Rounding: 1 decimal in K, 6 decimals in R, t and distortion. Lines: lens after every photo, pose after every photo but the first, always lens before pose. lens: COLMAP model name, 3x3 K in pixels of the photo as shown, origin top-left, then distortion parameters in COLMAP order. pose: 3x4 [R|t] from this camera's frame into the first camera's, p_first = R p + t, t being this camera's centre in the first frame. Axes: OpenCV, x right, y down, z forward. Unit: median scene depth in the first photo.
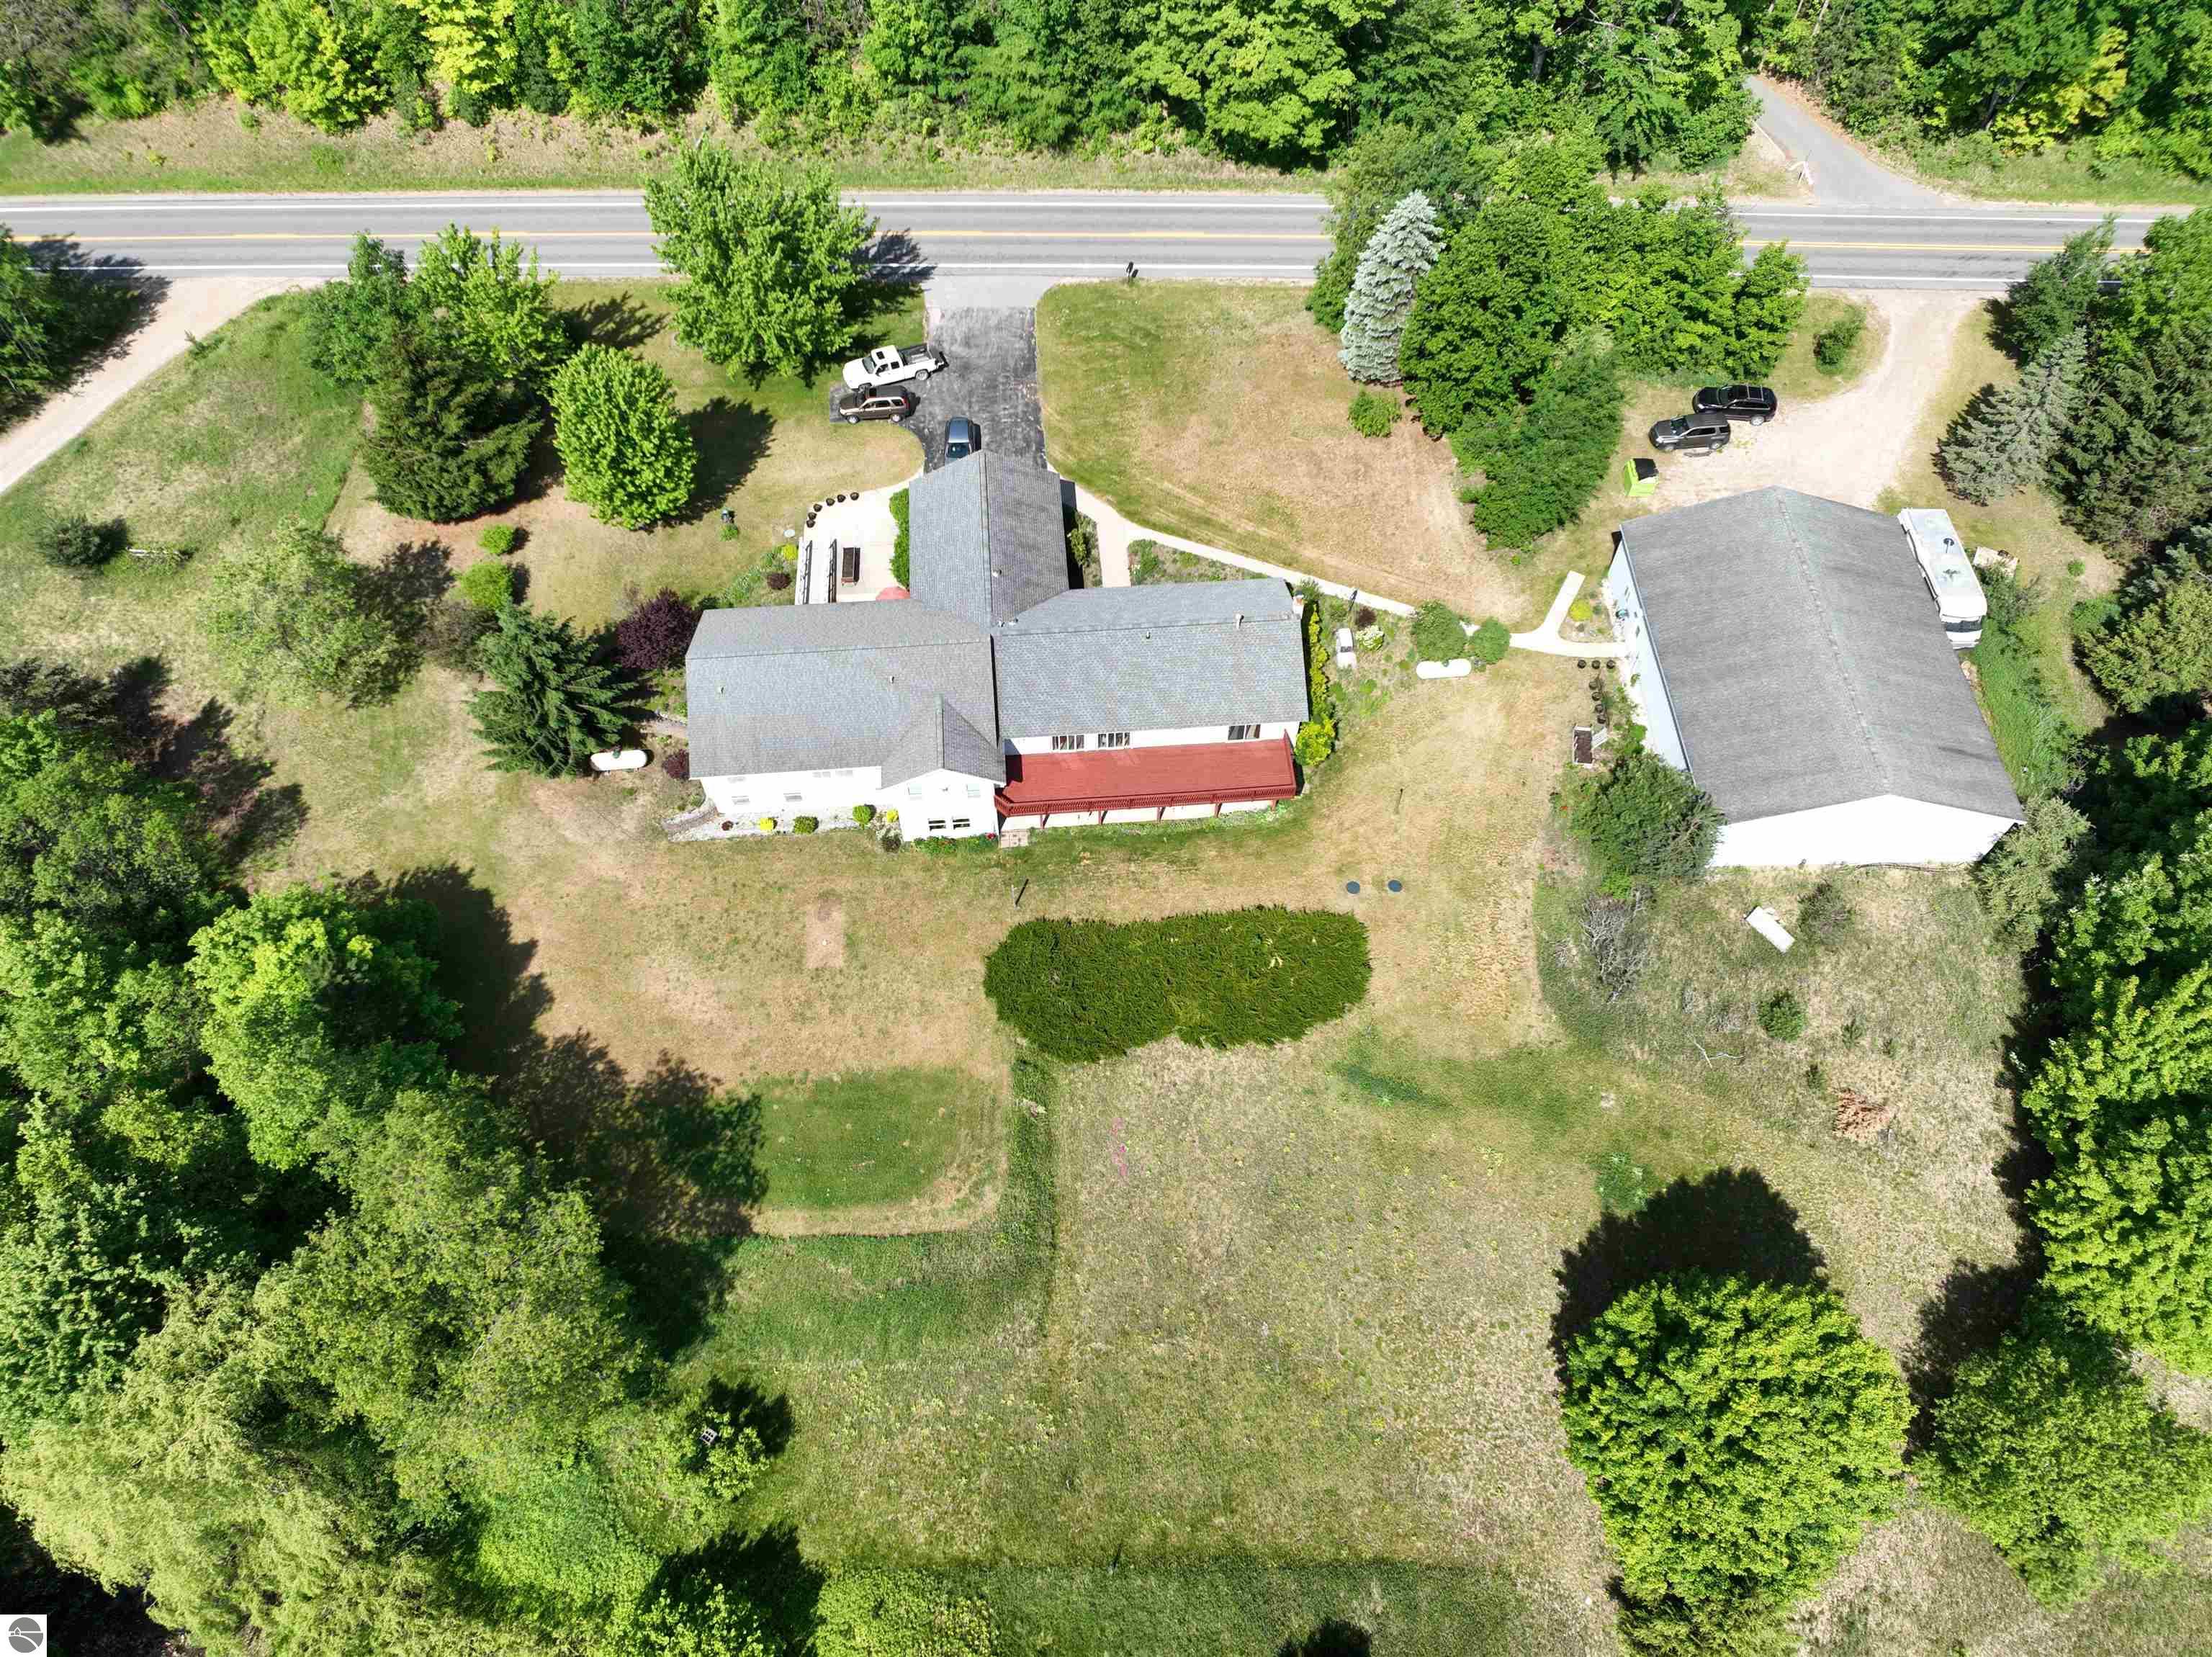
lens RADIAL K [[1594.8, 0, 1106.0], [0, 1594.8, 828.5], [0, 0, 1]] dist [-0.003360, 0.026688]
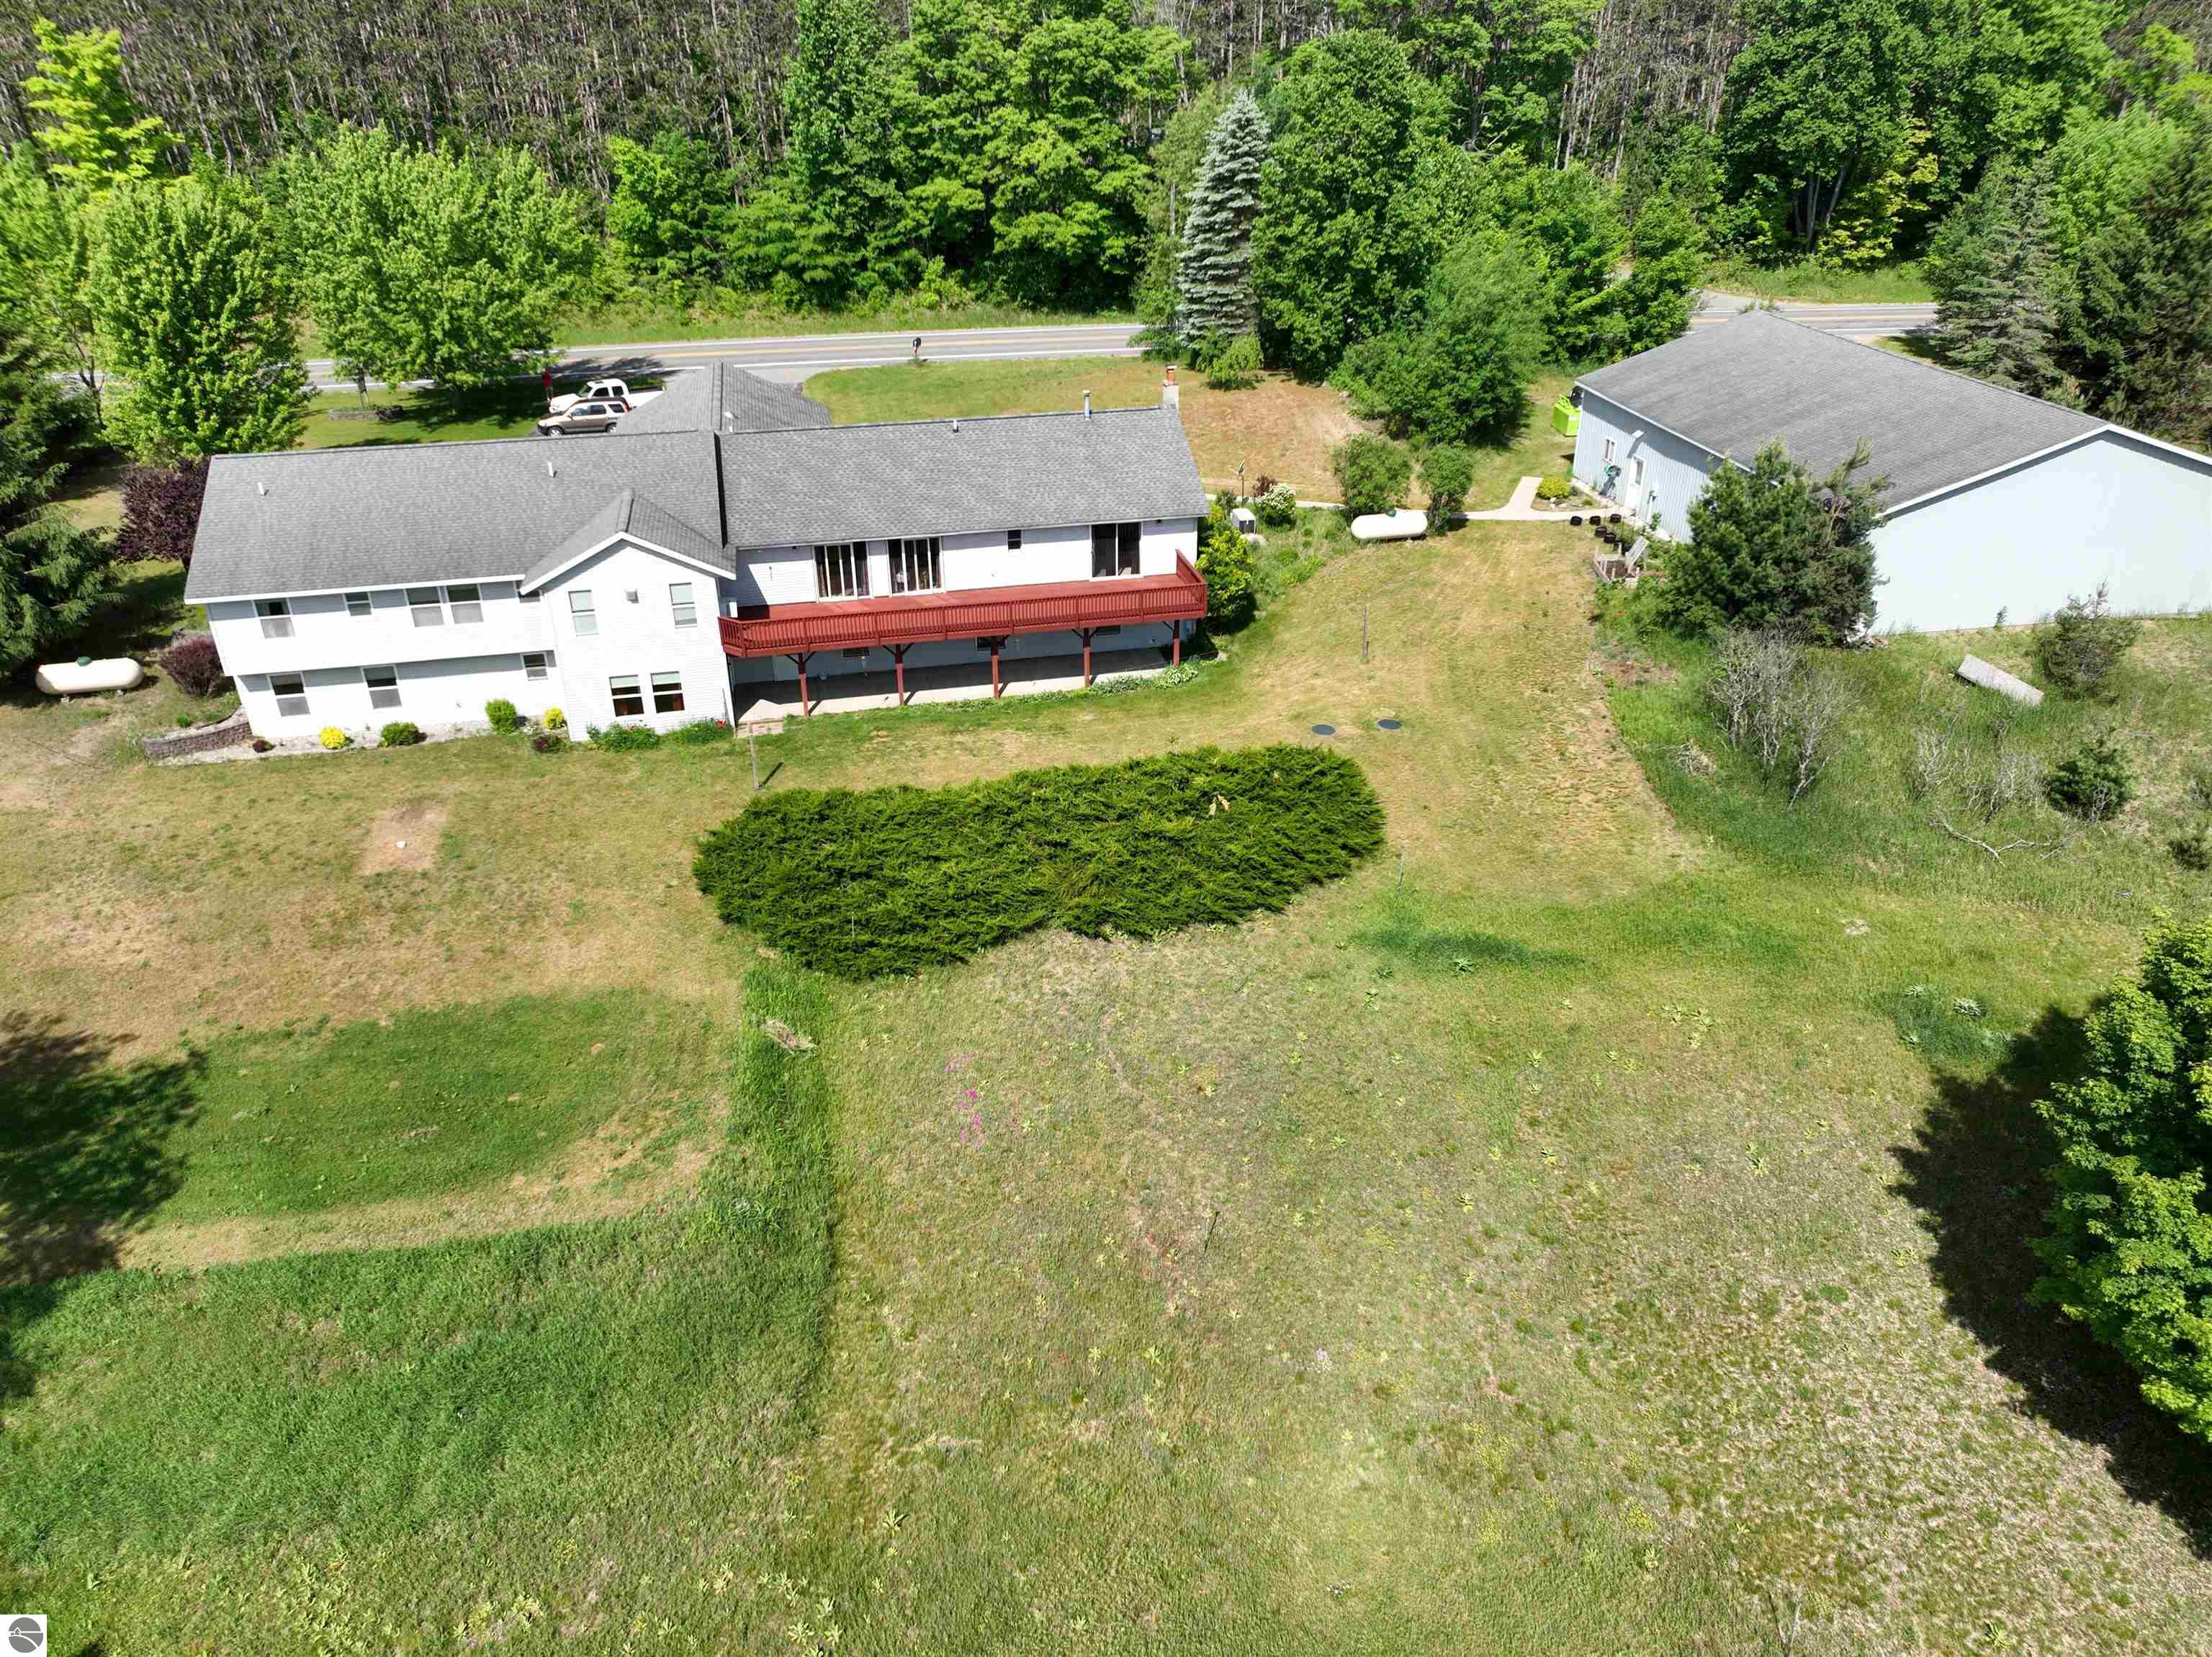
lens RADIAL K [[1580.5, 0, 1109.0], [0, 1580.5, 812.0], [0, 0, 1]] dist [0.005444, 0.001091]
pose [[0.990672, -0.069331, 0.117314, 0.001010], [0.117057, 0.873713, -0.472148, 0.337853], [-0.069764, 0.481477, 0.873678, 0.491478]]
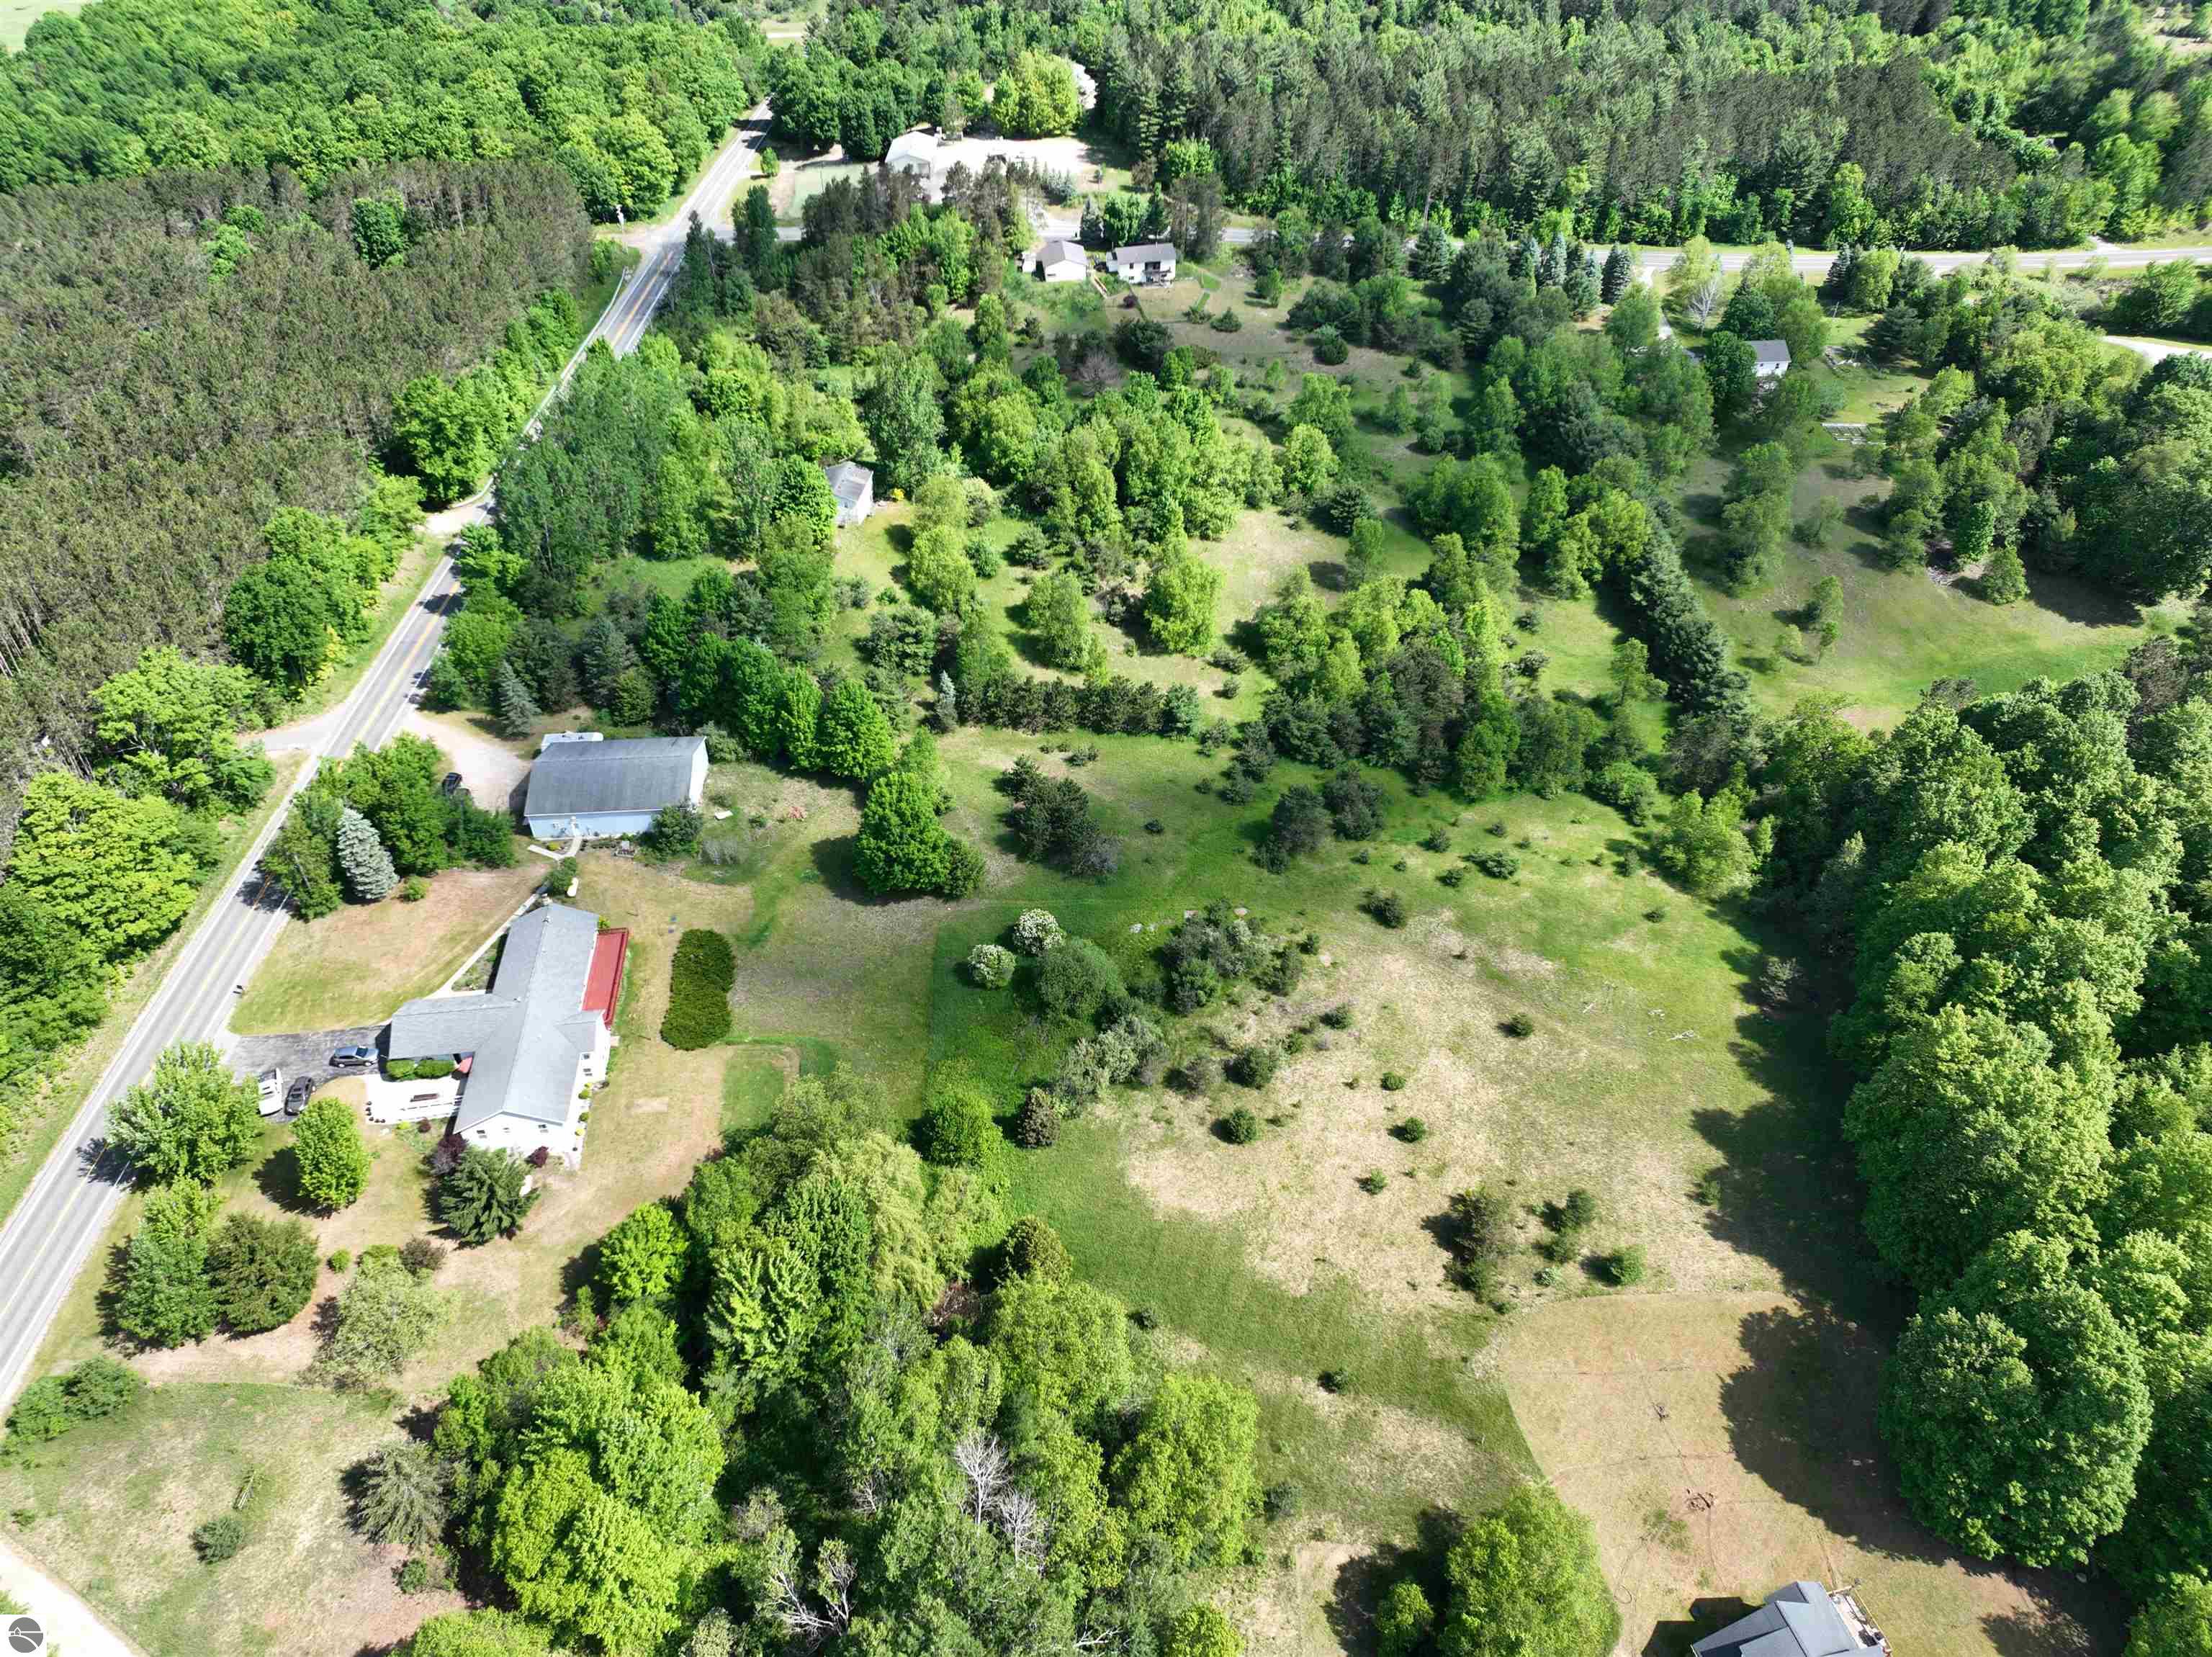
lens RADIAL K [[1545.7, 0, 1101.0], [0, 1545.7, 814.9], [0, 0, 1]] dist [0.009138, 0.007598]
pose [[-0.031493, -0.626559, 0.778738, -1.520606], [0.832931, 0.414213, 0.366953, -0.339343], [-0.552481, 0.660191, 0.508835, -0.615061]]
